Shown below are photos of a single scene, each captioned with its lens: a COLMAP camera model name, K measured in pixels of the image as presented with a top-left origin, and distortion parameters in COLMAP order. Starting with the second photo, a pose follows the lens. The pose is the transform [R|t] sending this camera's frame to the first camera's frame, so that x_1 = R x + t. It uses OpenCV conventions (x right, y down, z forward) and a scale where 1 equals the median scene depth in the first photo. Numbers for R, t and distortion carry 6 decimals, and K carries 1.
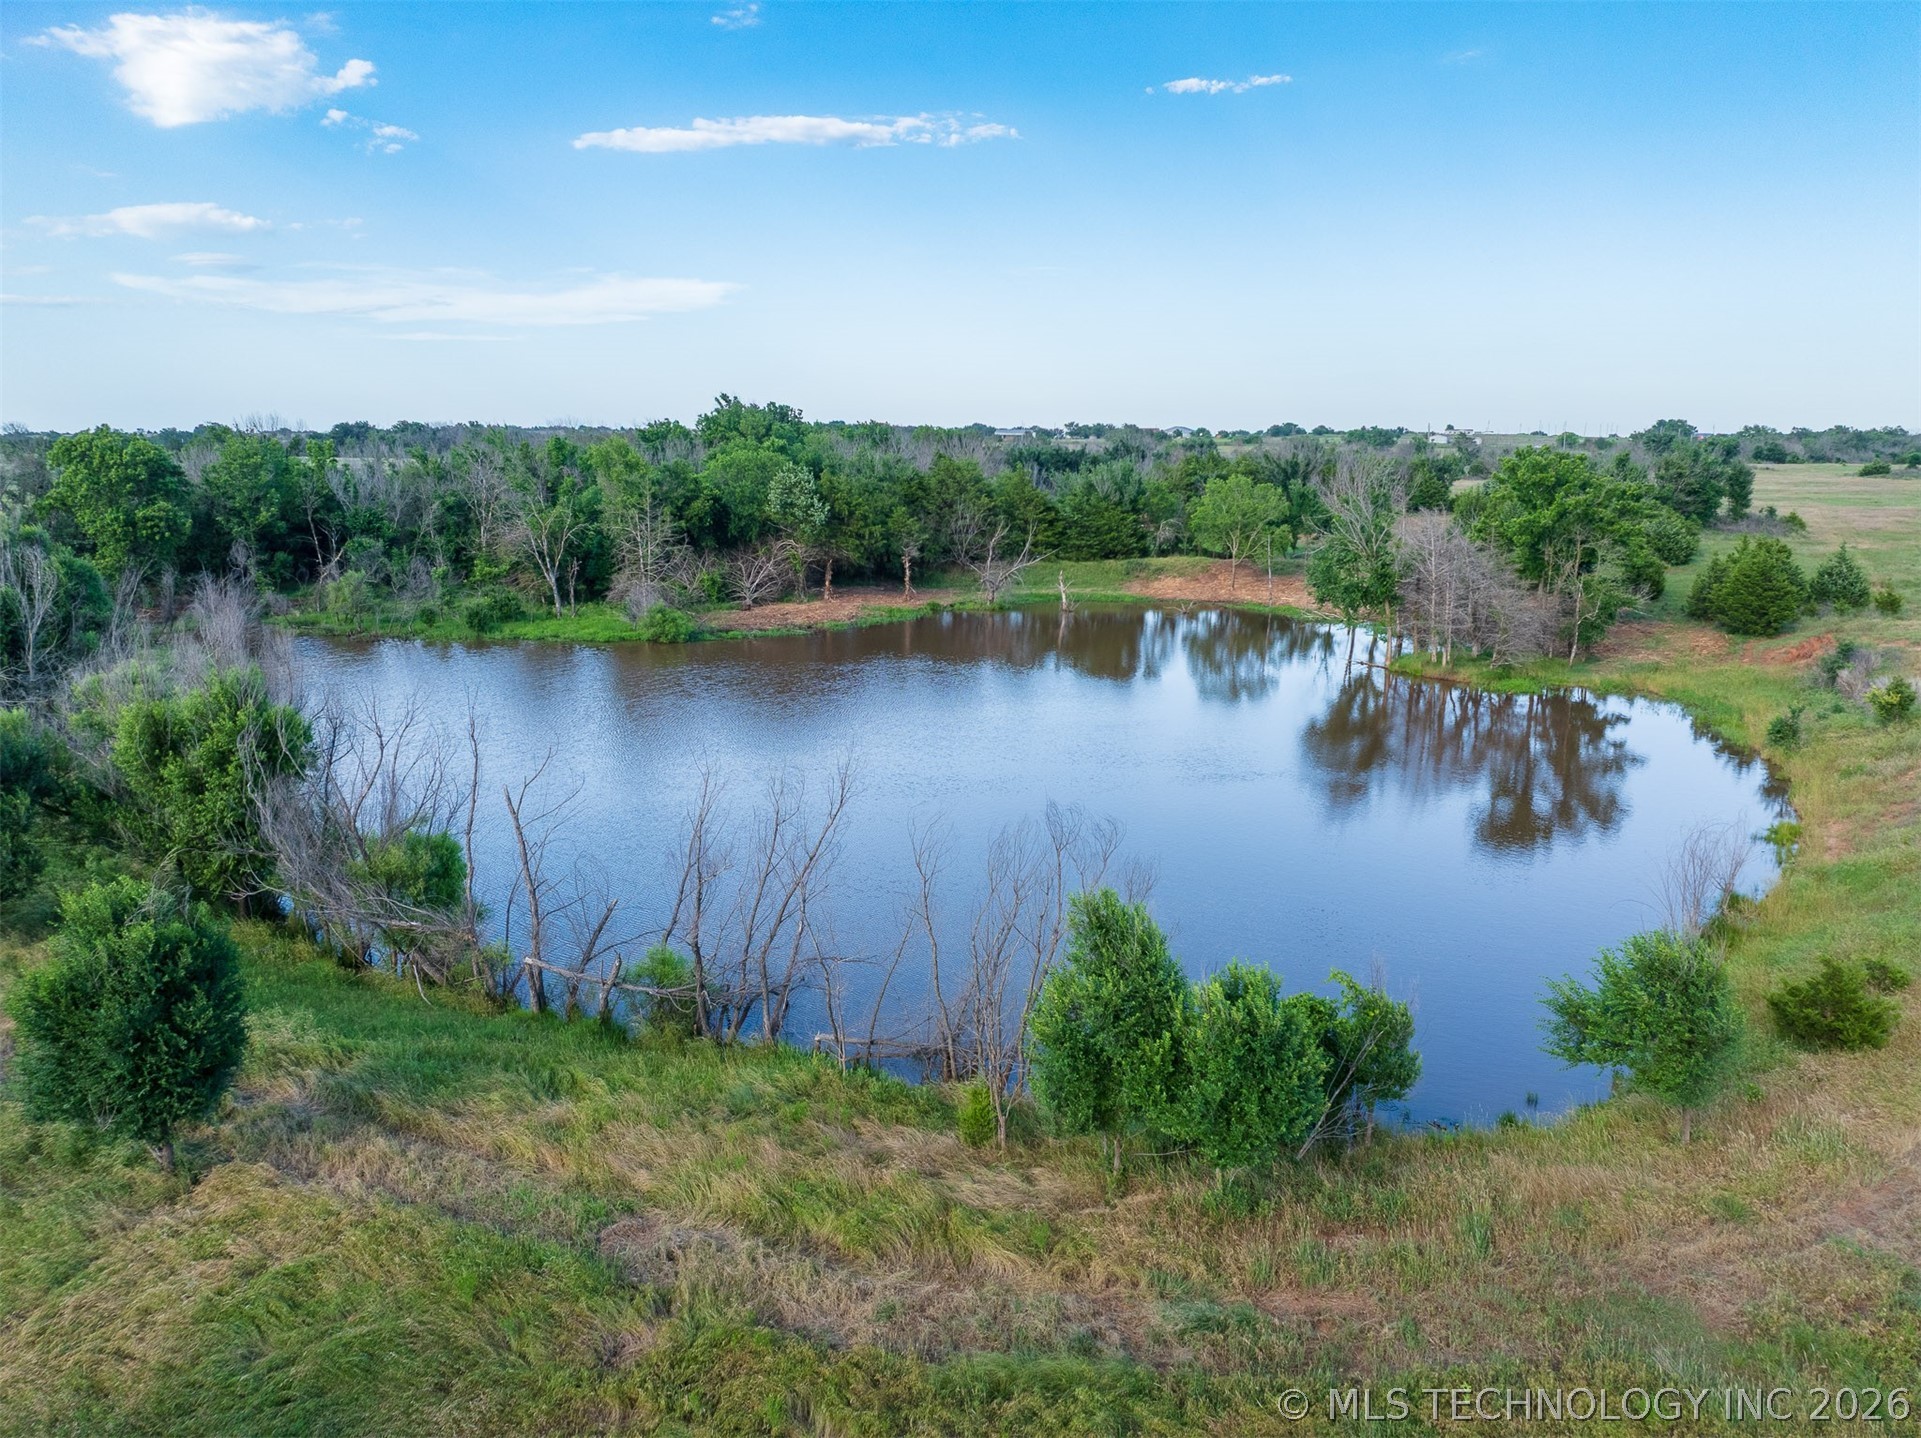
lens RADIAL K [[1359.1, 0, 961.1], [0, 1359.1, 708.8], [0, 0, 1]] dist [-0.042453, 0.008279]
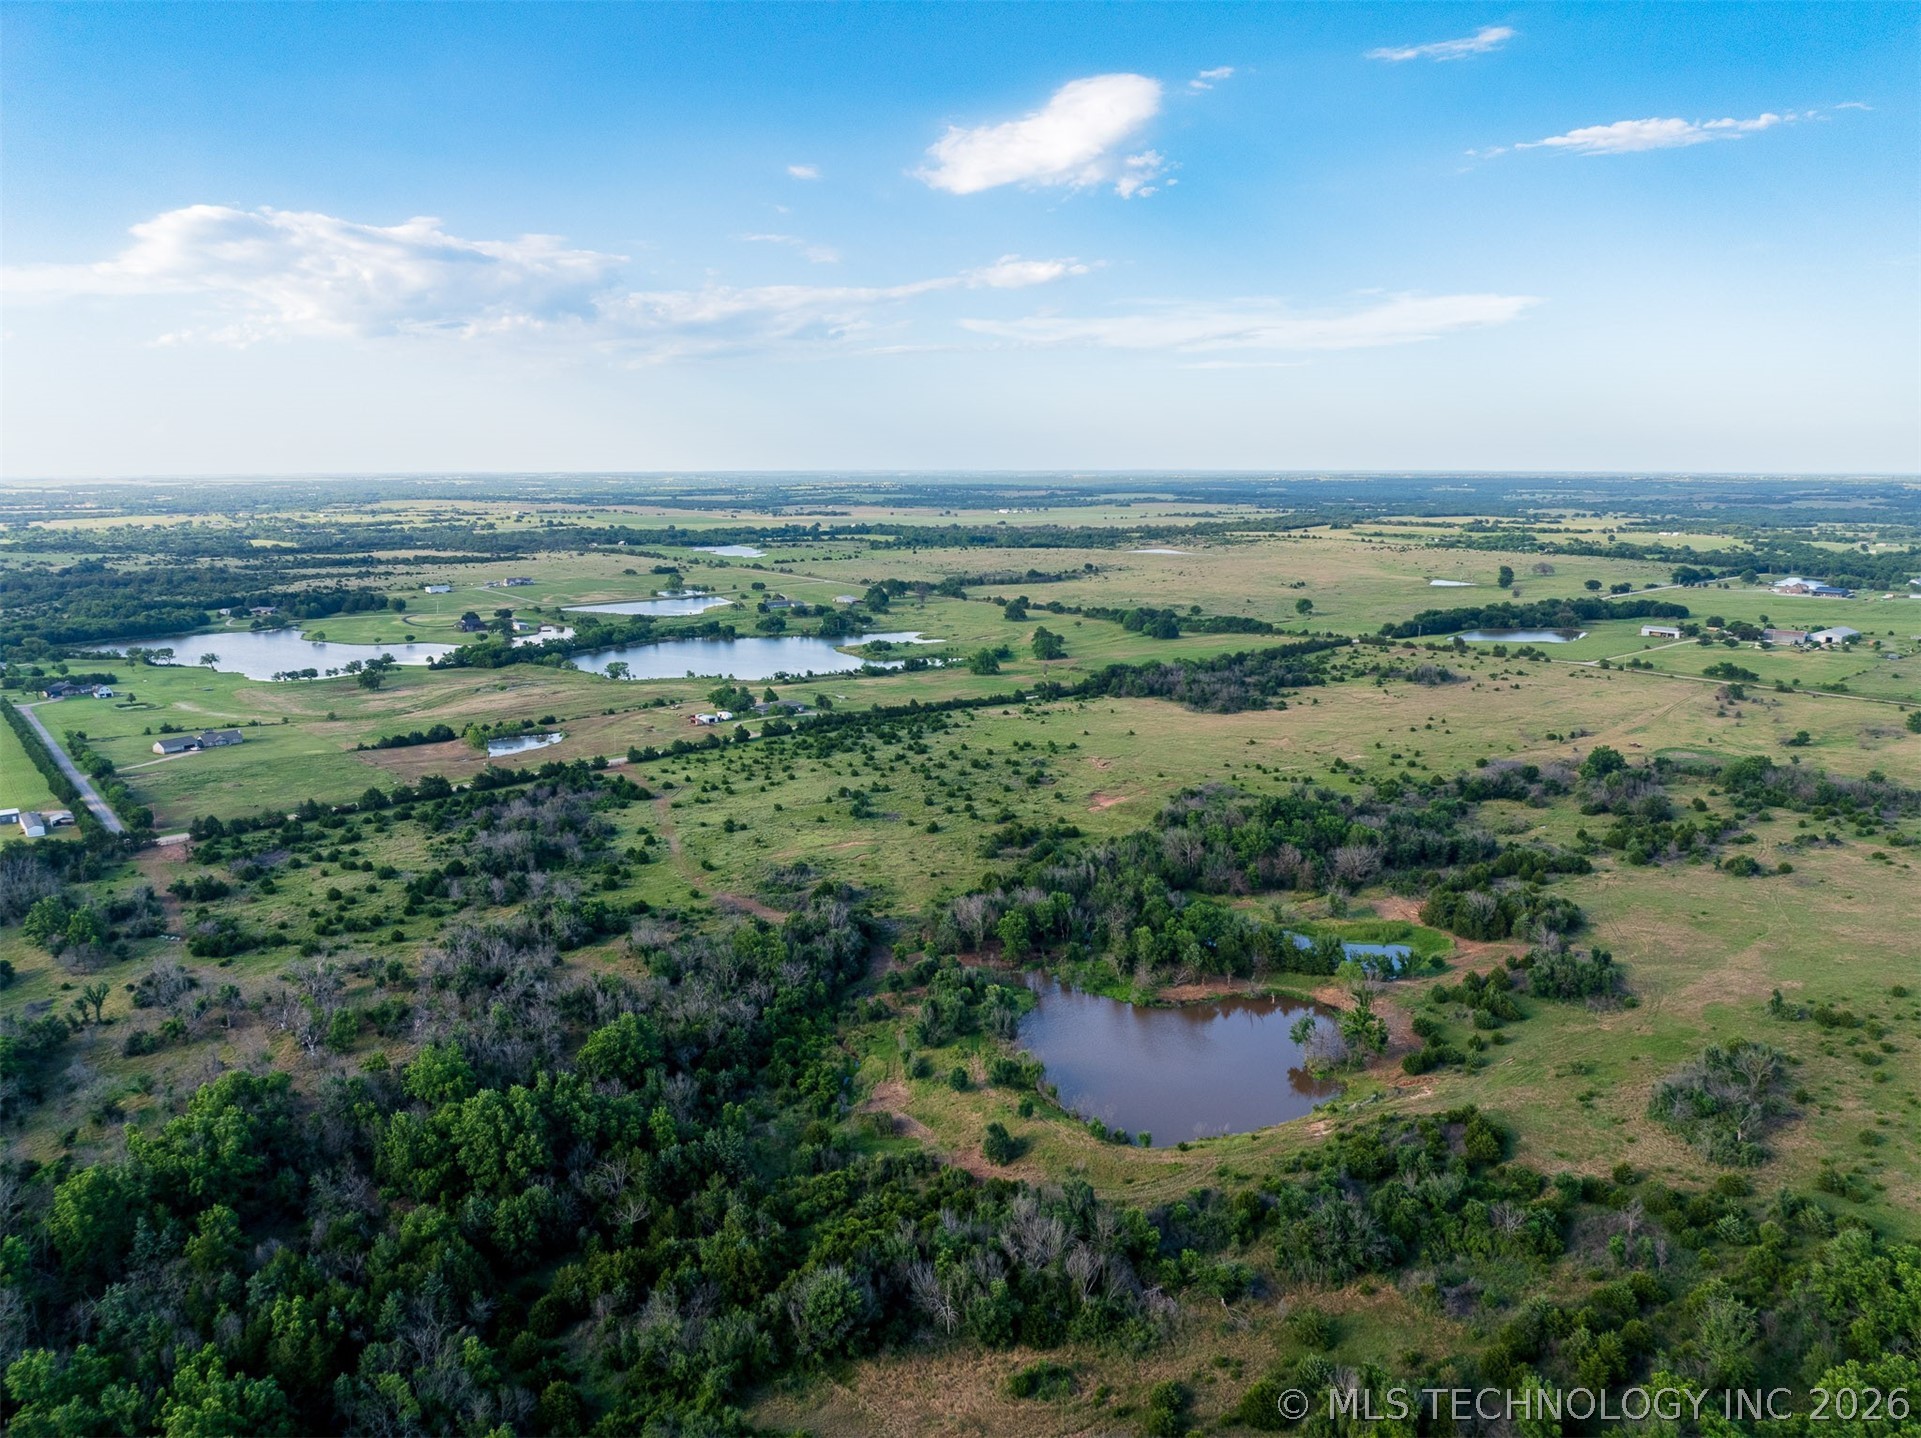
lens RADIAL K [[1359.1, 0, 961.1], [0, 1359.1, 708.8], [0, 0, 1]] dist [-0.042453, 0.008279]
pose [[0.849197, 0.090549, -0.520255, 1.226069], [-0.100633, 0.994884, 0.008897, -0.841876], [0.518399, 0.044799, 0.853964, -2.457927]]
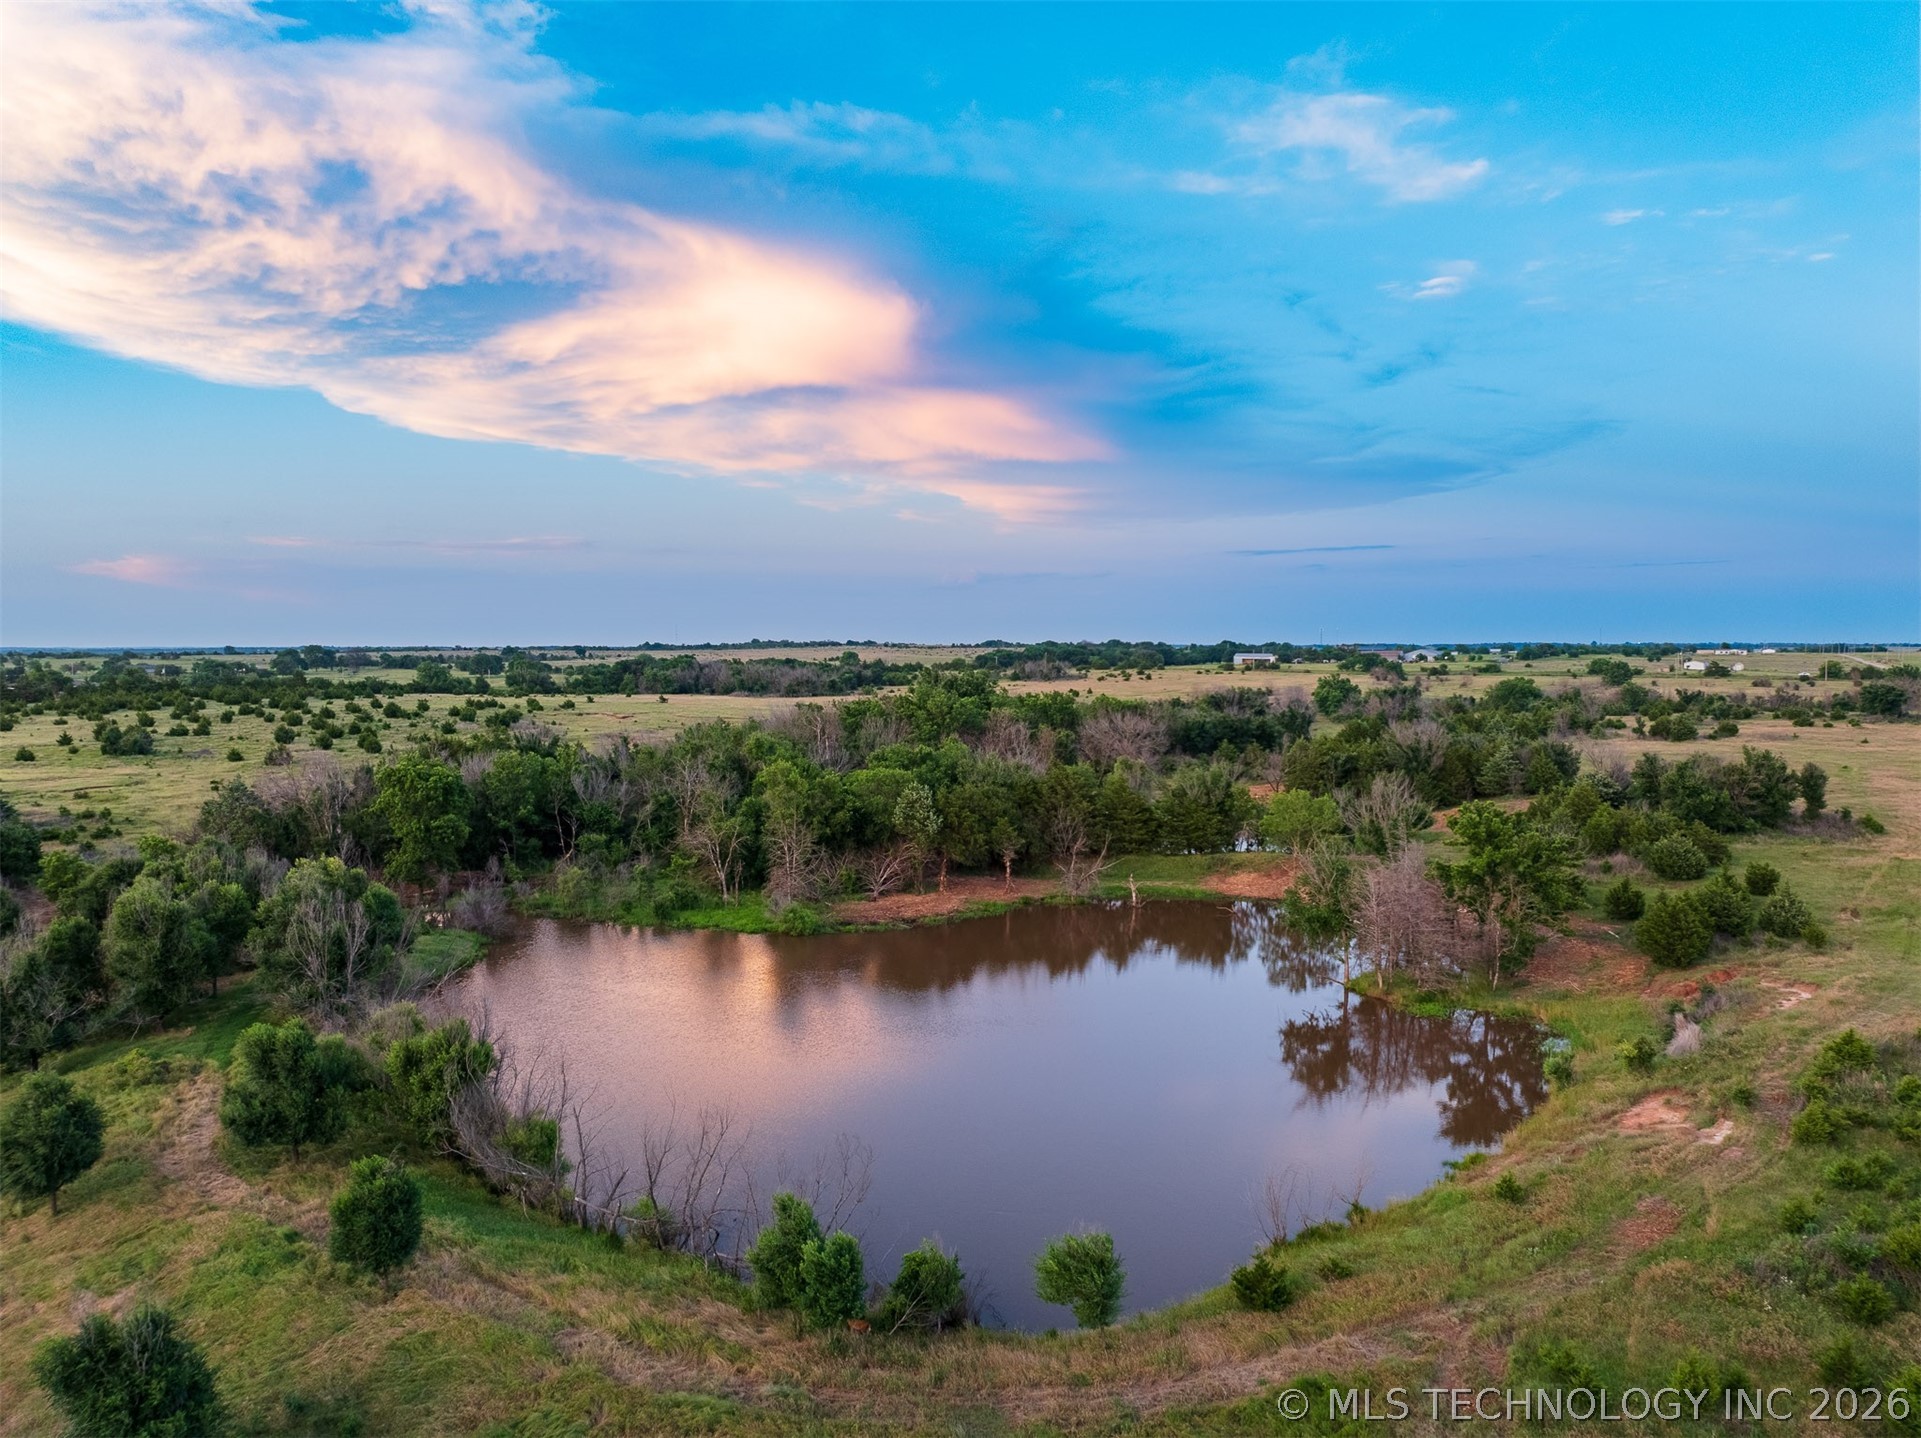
lens RADIAL K [[1370.6, 0, 960.5], [0, 1370.6, 719.0], [0, 0, 1]] dist [-0.030313, -0.005664]
pose [[0.981953, 0.005881, -0.189032, 0.185246], [-0.032872, 0.989610, -0.139969, -0.075255], [0.186245, 0.143657, 0.971944, -0.278413]]
